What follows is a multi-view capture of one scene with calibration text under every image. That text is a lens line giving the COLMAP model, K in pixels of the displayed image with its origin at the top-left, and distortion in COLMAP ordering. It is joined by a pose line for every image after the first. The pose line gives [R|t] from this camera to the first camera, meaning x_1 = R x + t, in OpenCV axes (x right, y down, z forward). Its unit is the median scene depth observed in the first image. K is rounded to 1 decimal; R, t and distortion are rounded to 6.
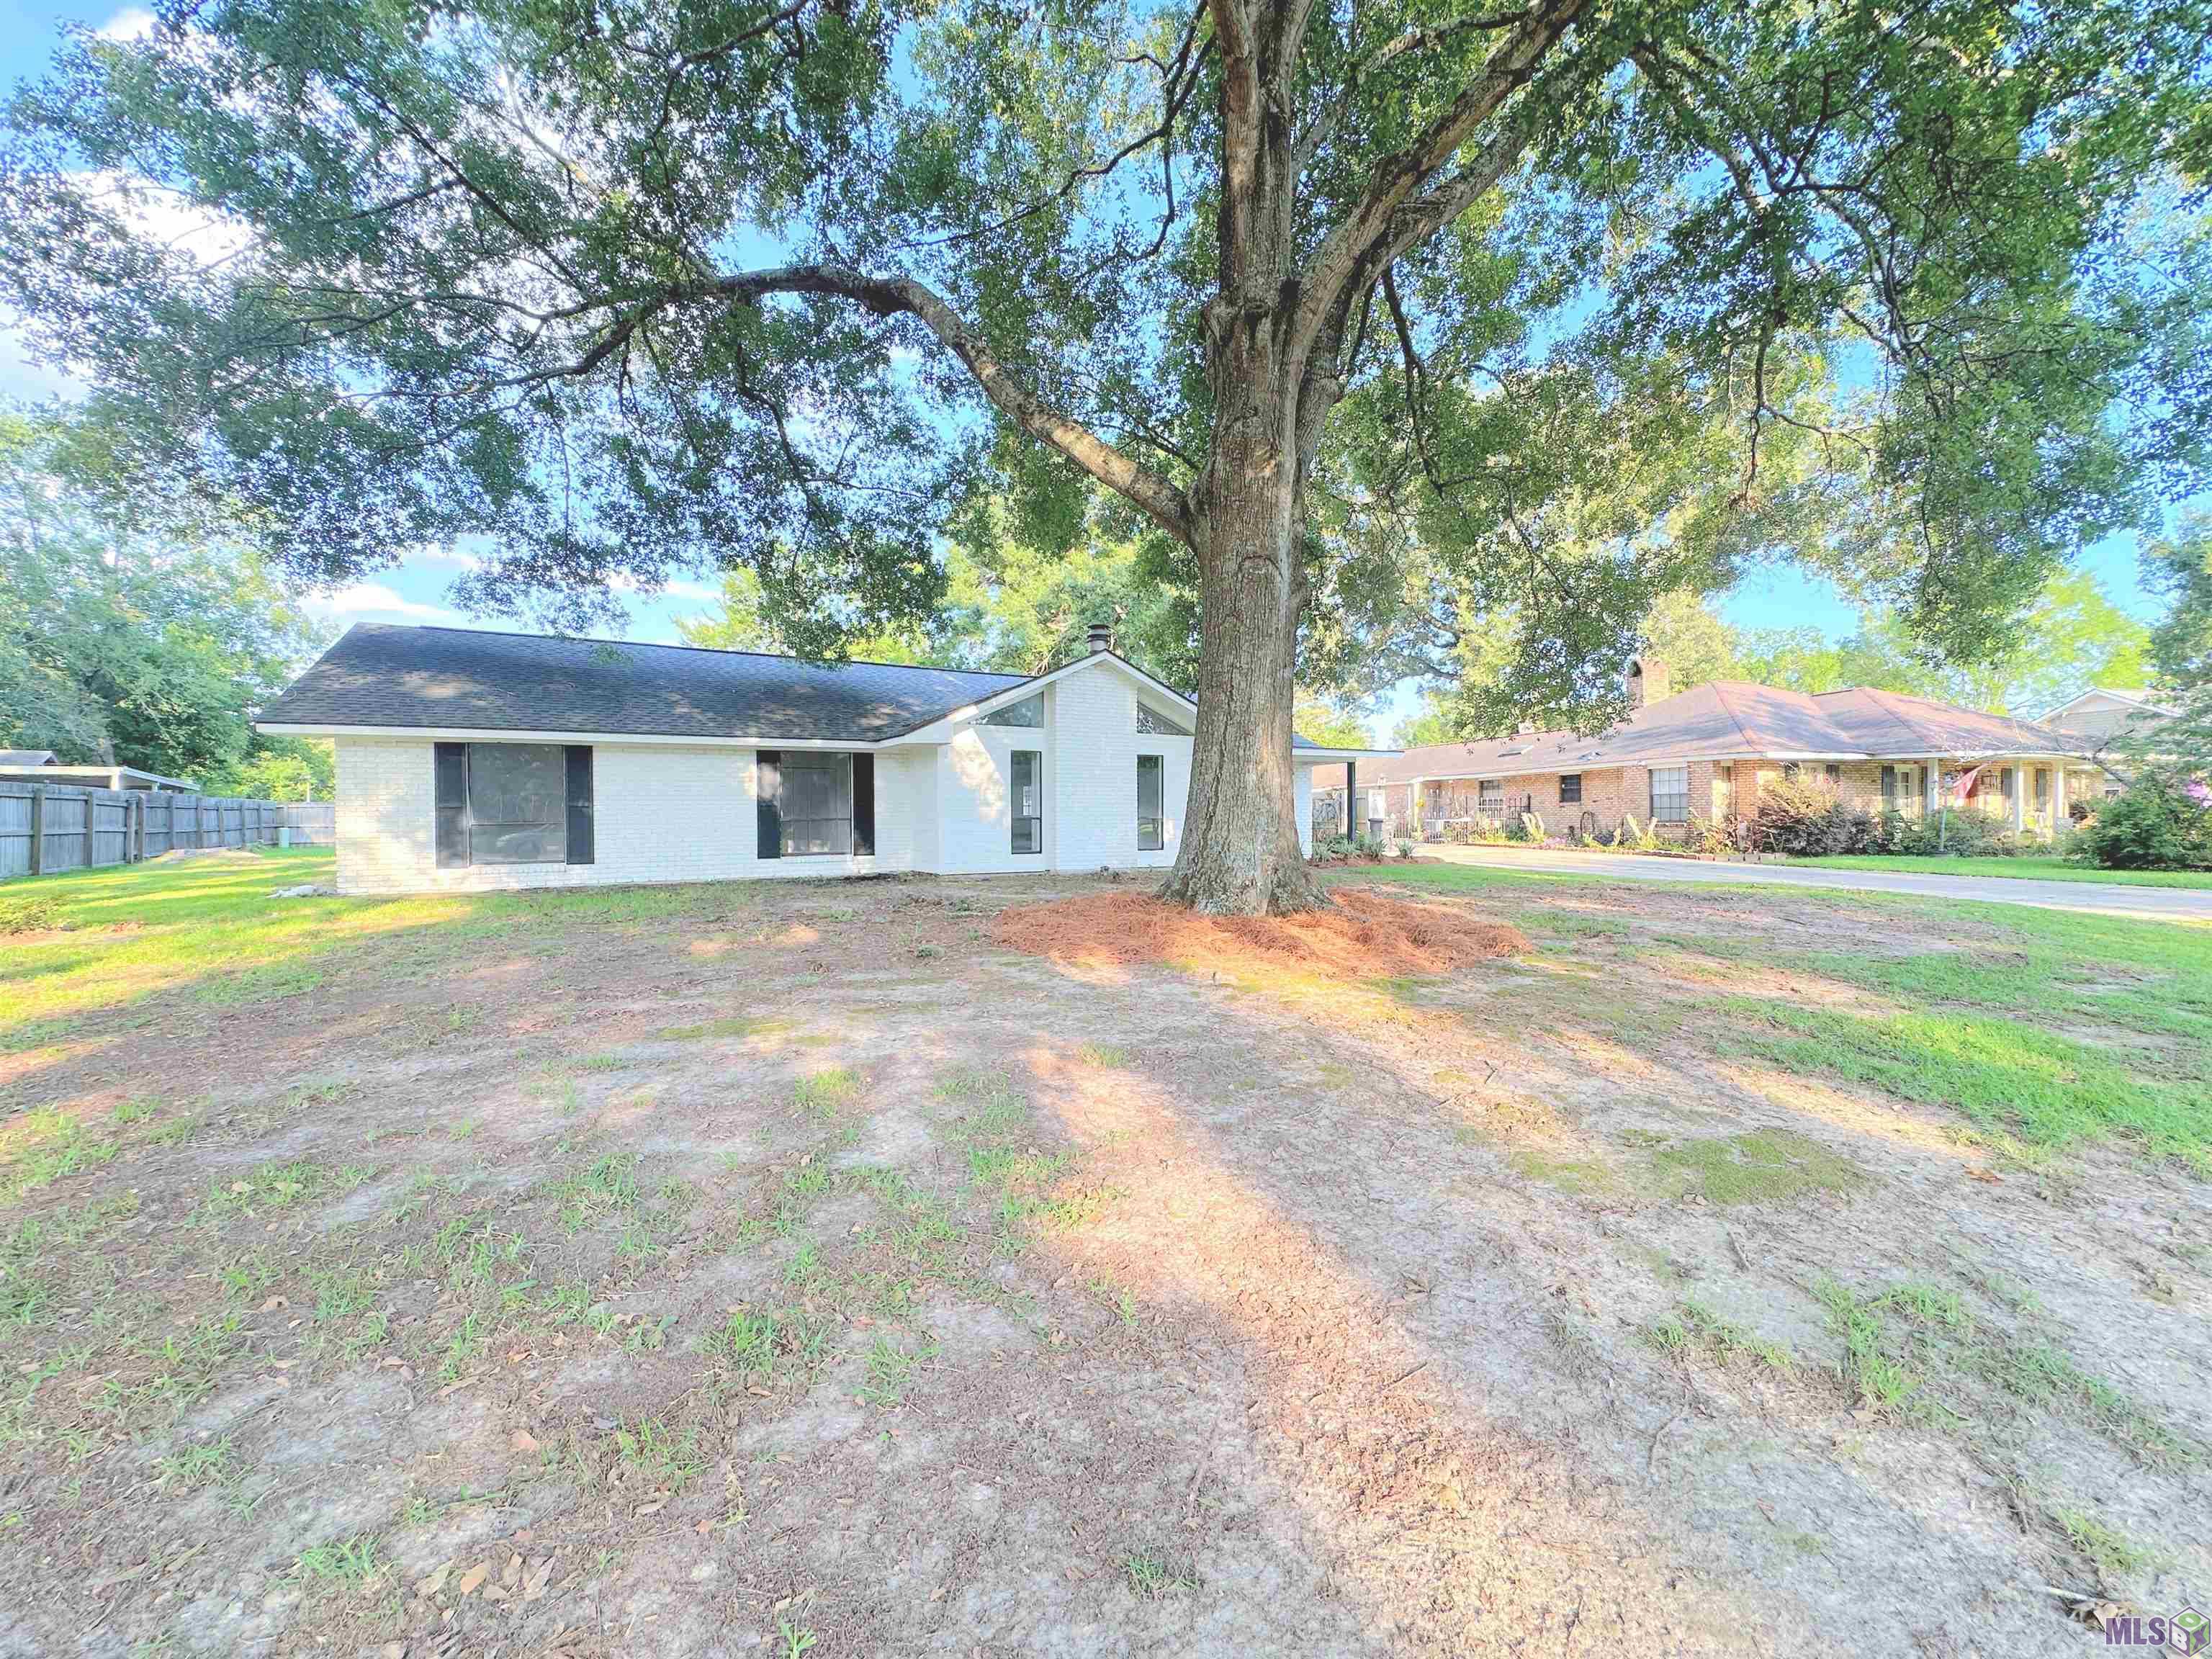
lens RADIAL K [[914.3, 0, 1106.0], [0, 914.3, 829.5], [0, 0, 1]] dist [0.020186, 0.000256]
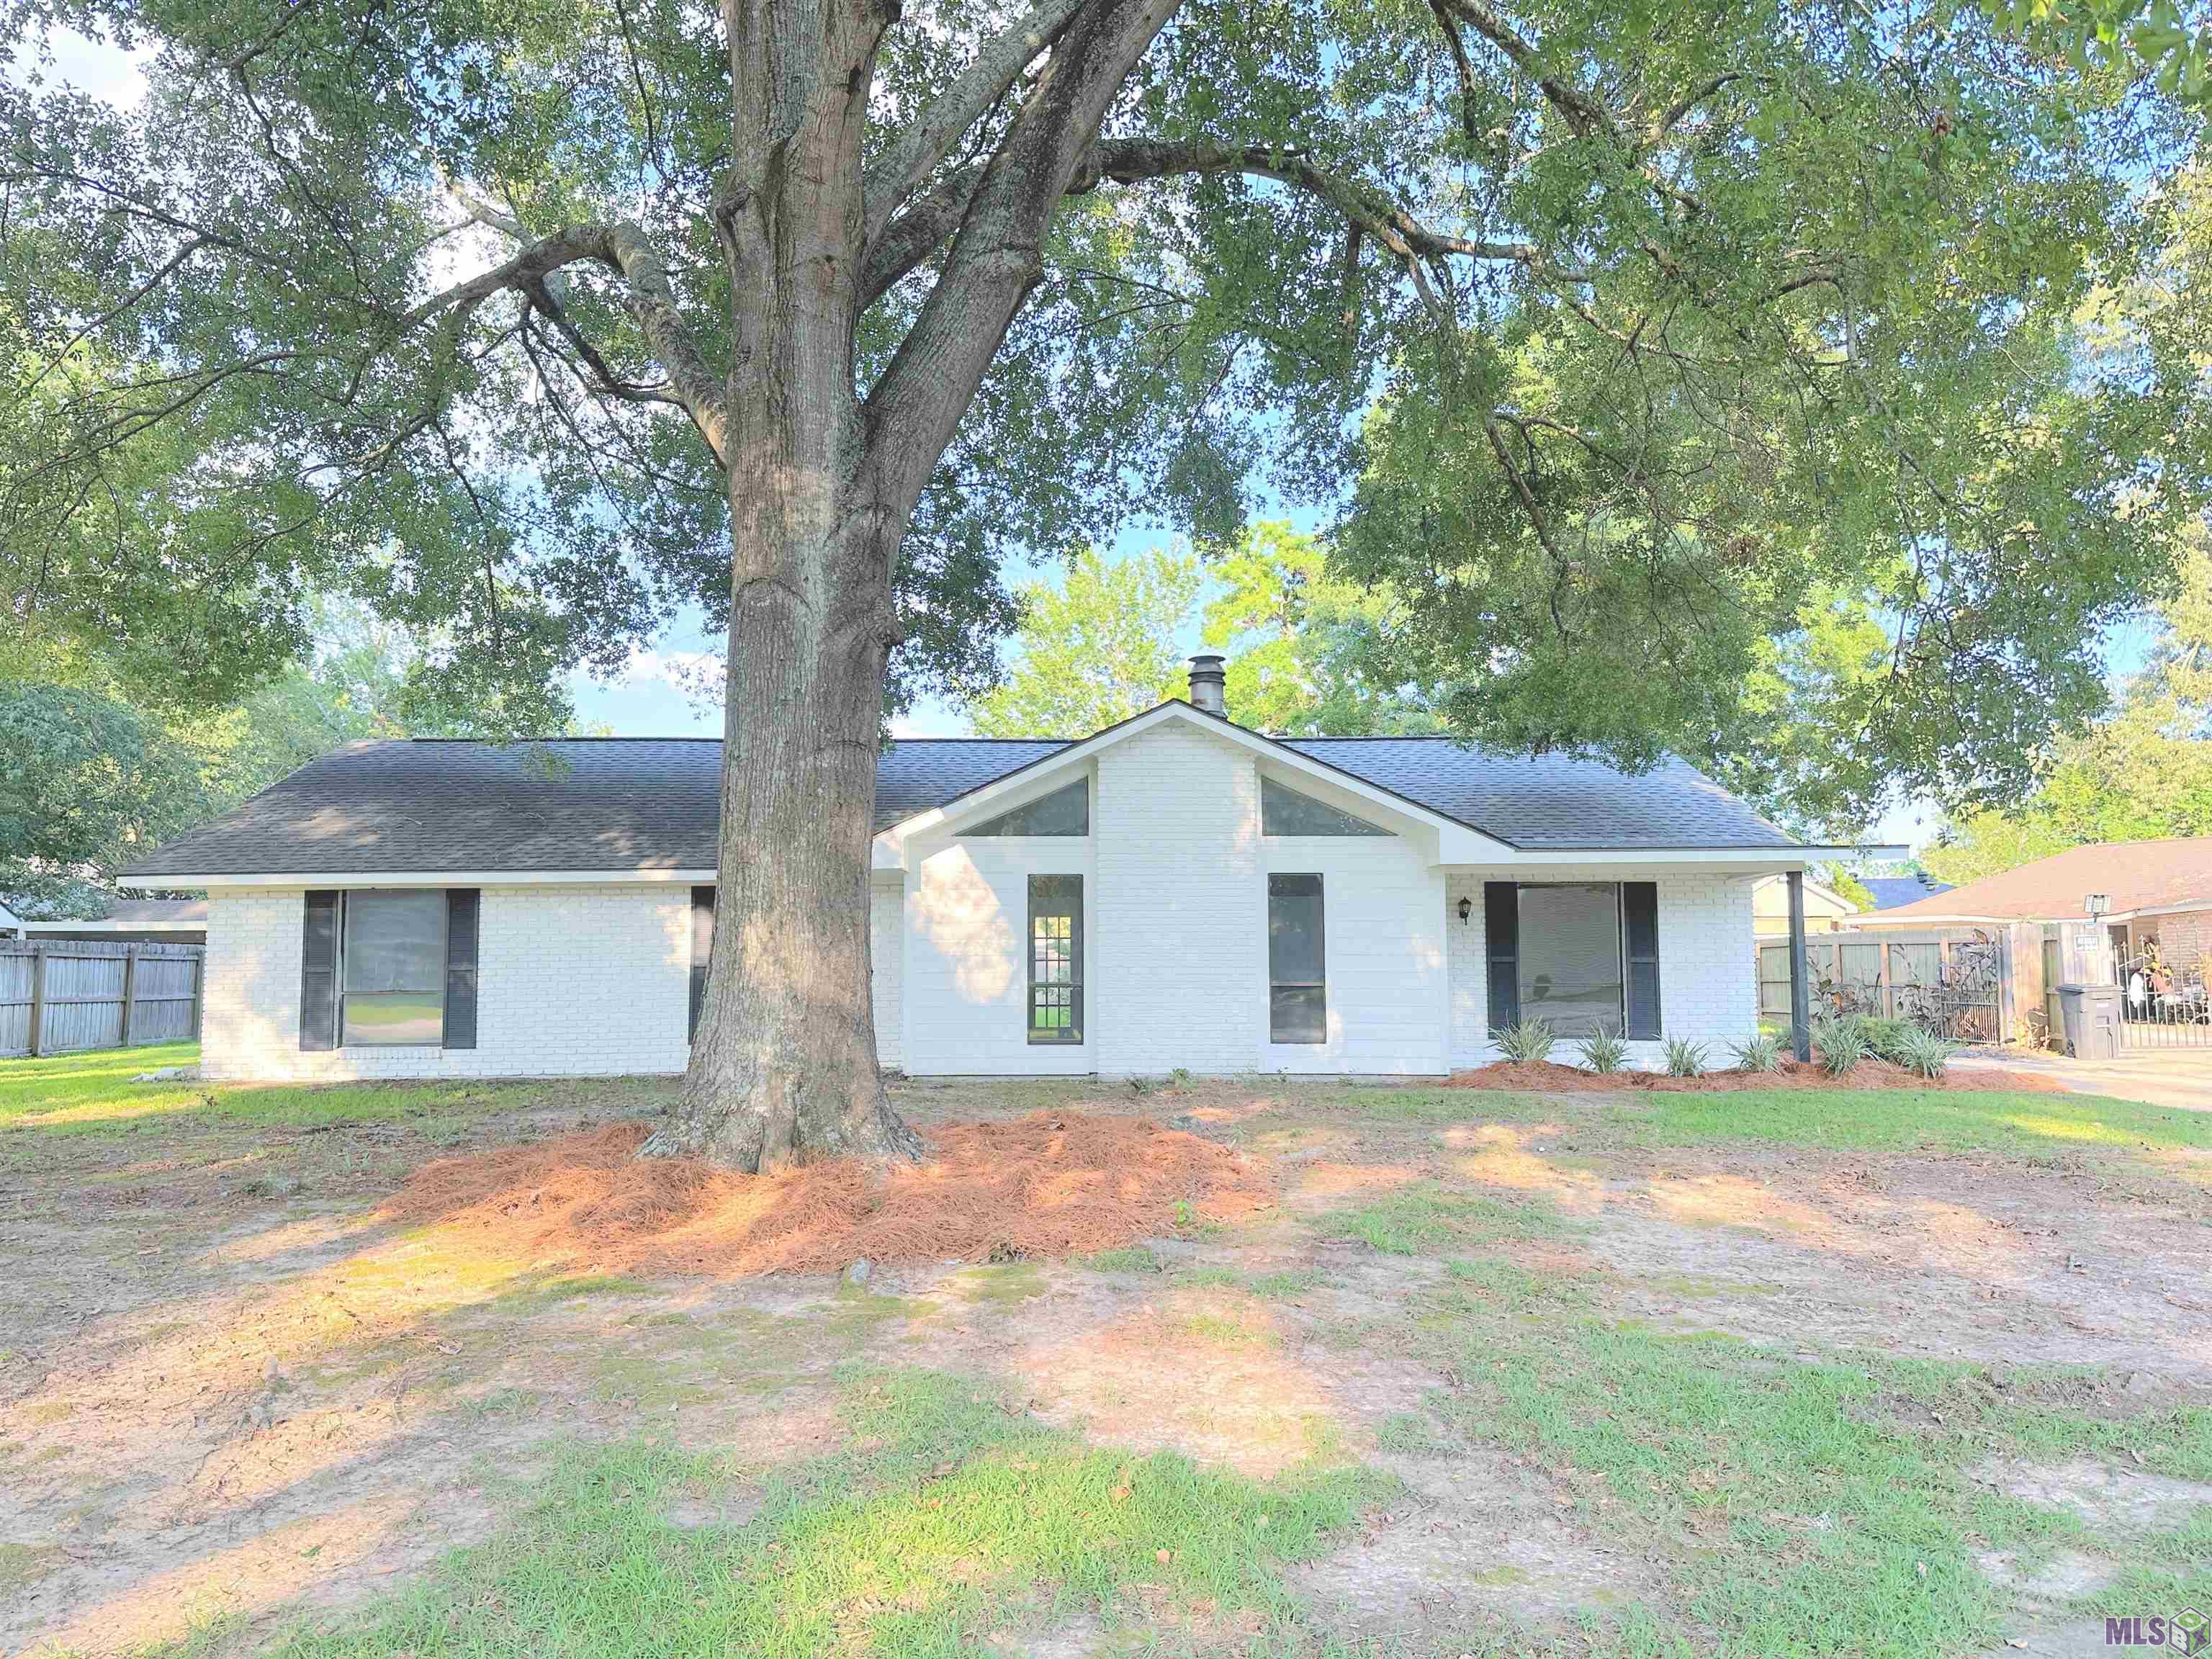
lens RADIAL K [[1584.1, 0, 1111.7], [0, 1584.1, 884.3], [0, 0, 1]] dist [0.046414, -0.064978]
pose [[0.885036, -0.025202, -0.464839, 0.450213], [-0.006319, 0.997791, -0.066128, -0.011197], [0.465479, 0.061463, 0.882922, 0.090638]]
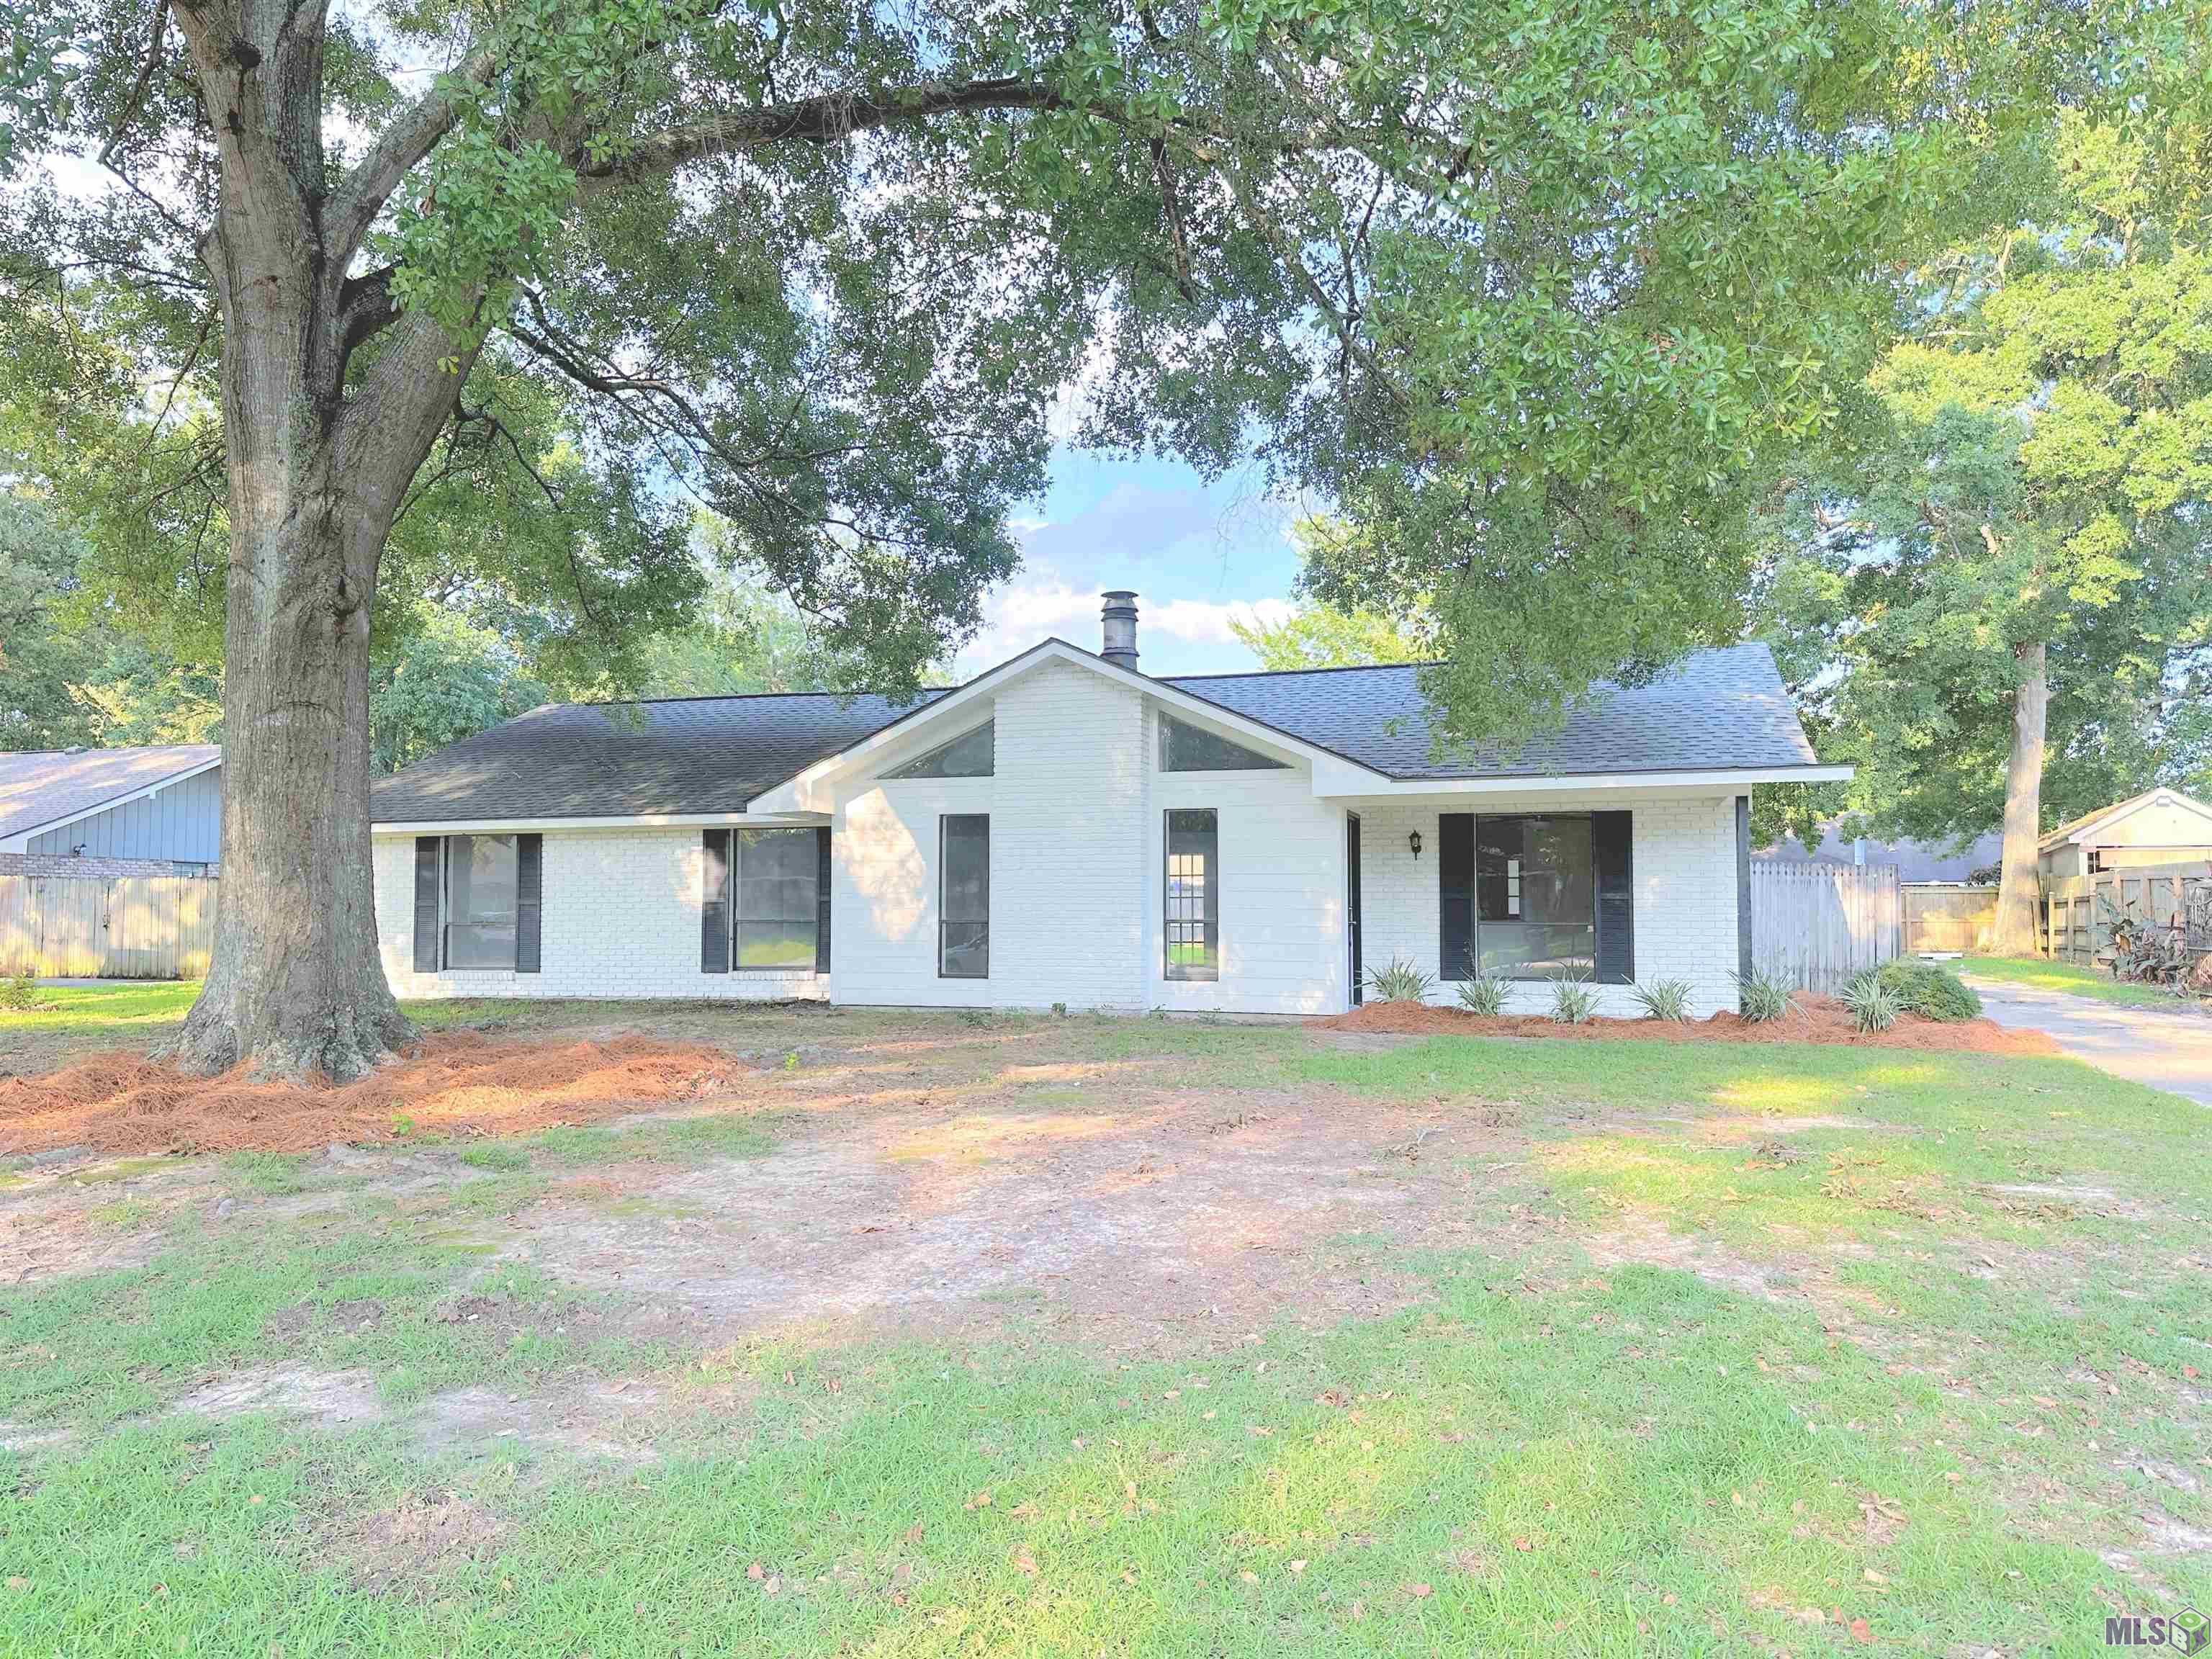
lens RADIAL K [[1578.5, 0, 1110.4], [0, 1578.5, 878.5], [0, 0, 1]] dist [0.011130, -0.025452]
pose [[0.690361, -0.011605, -0.723372, 0.792143], [-0.013410, 0.999494, -0.028832, -0.012582], [0.723341, 0.029605, 0.689856, 0.336908]]
